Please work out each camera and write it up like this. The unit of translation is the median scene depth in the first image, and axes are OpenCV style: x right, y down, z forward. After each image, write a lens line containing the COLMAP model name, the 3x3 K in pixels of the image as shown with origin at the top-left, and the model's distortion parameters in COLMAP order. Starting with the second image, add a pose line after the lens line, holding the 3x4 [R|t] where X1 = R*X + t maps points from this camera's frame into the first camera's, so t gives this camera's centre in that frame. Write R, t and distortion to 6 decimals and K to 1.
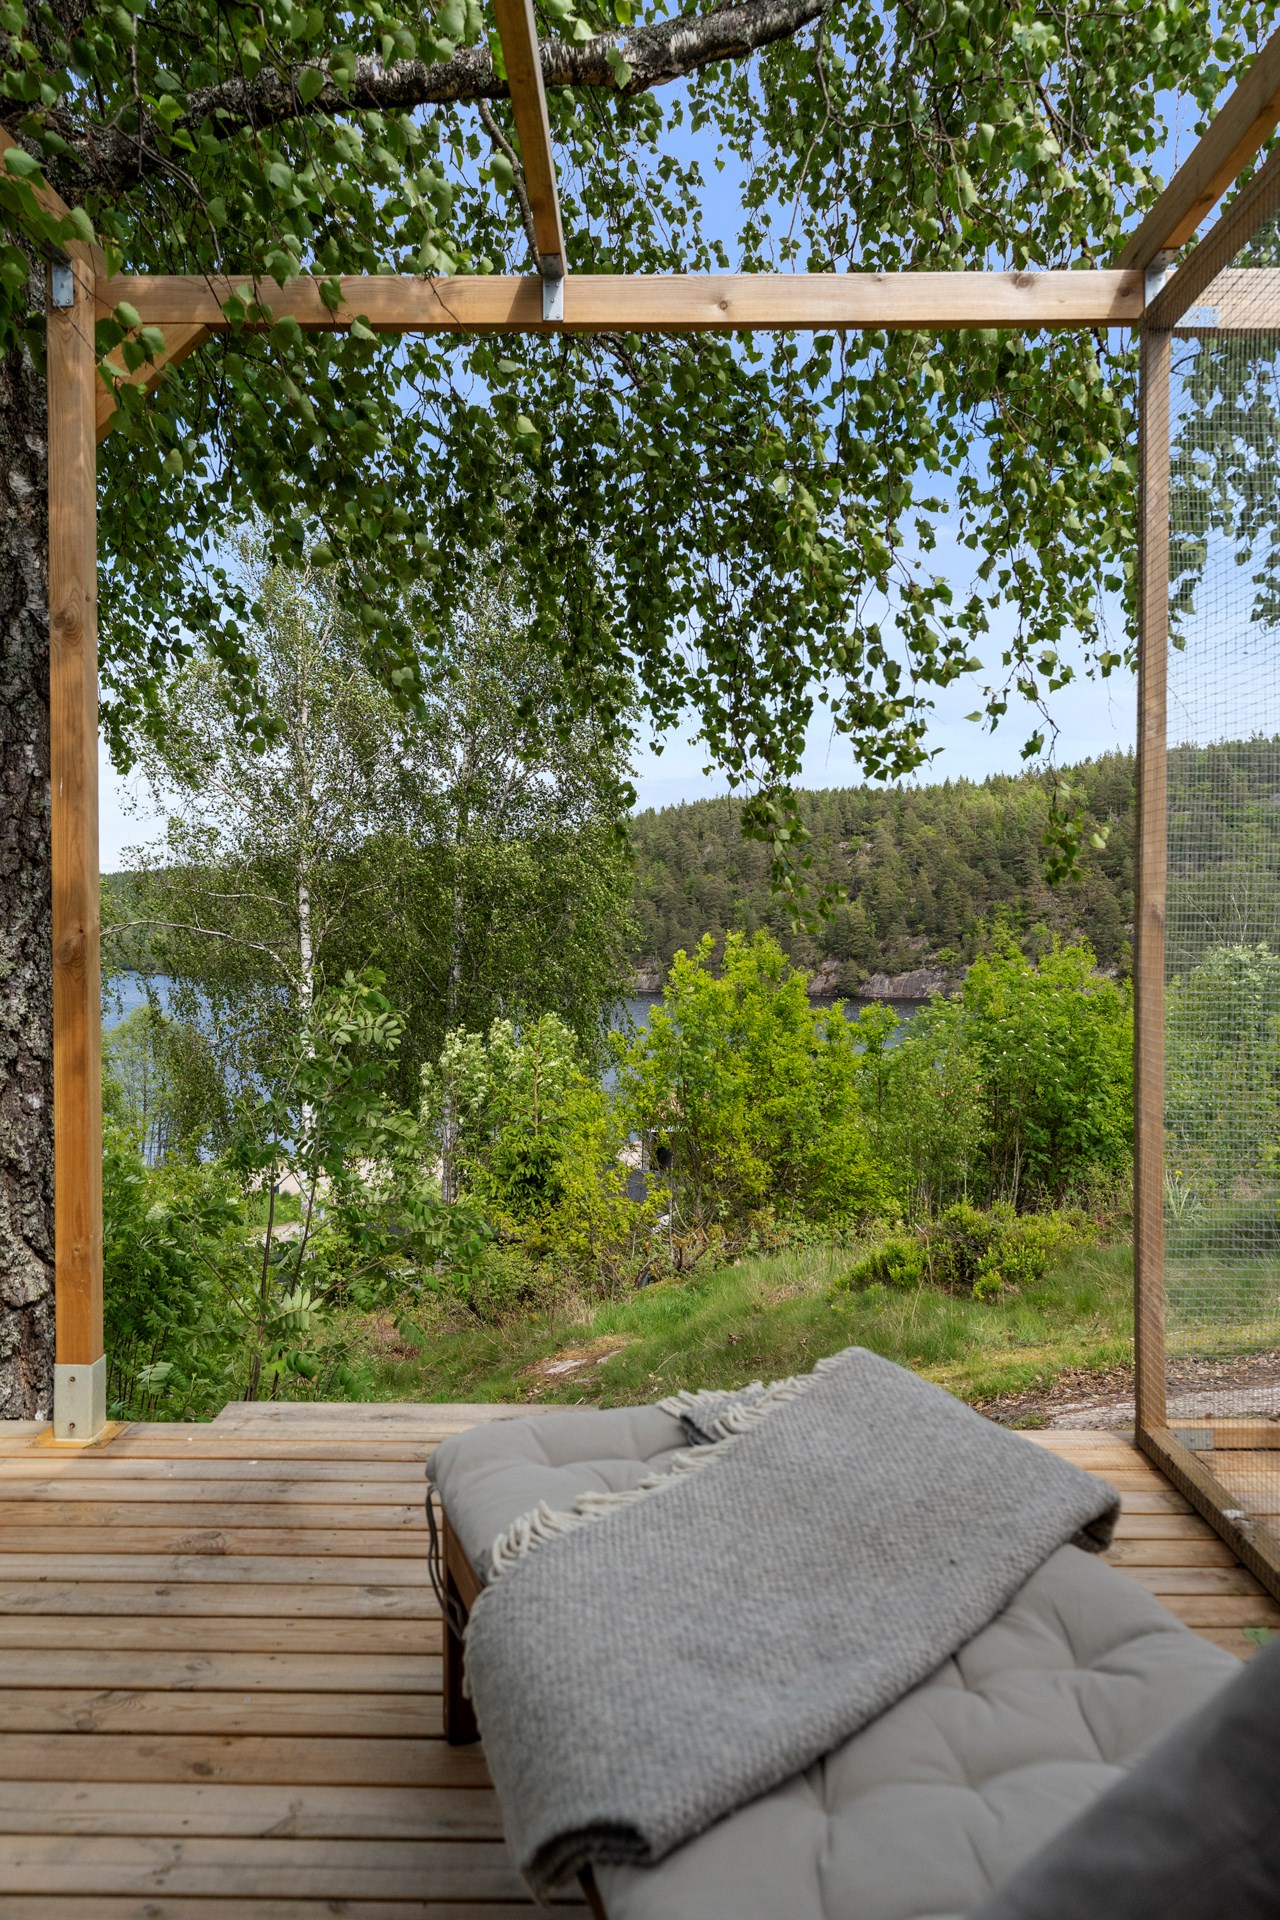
lens RADIAL K [[1478.7, 0, 639.6], [0, 1478.7, 965.2], [0, 0, 1]] dist [-0.003265, -0.001800]
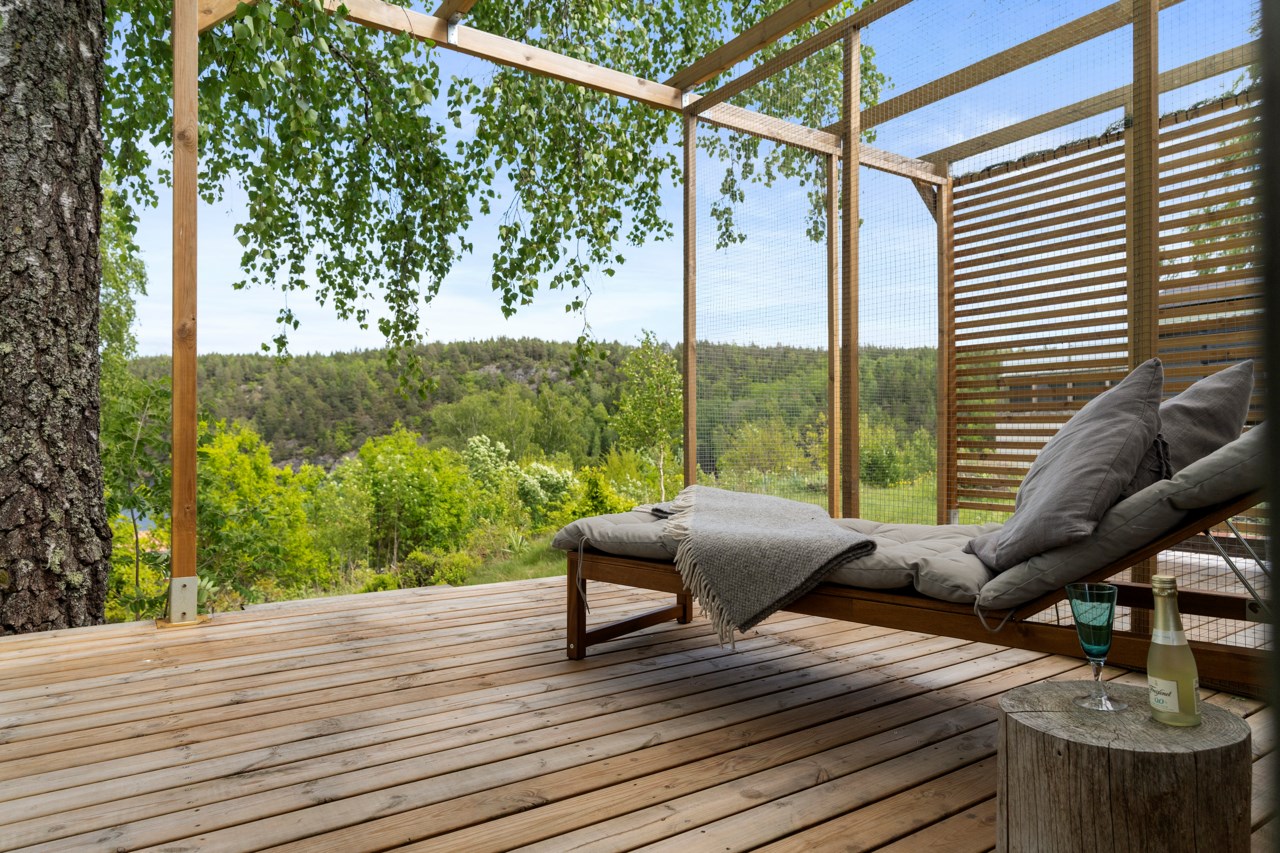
lens RADIAL K [[782.2, 0, 641.2], [0, 782.2, 429.3], [0, 0, 1]] dist [-0.003134, -0.001495]
pose [[0.819046, 0.003334, 0.573718, -0.410108], [0.016114, 0.999455, -0.028812, 0.119590], [-0.573501, 0.032843, 0.818546, -0.023974]]
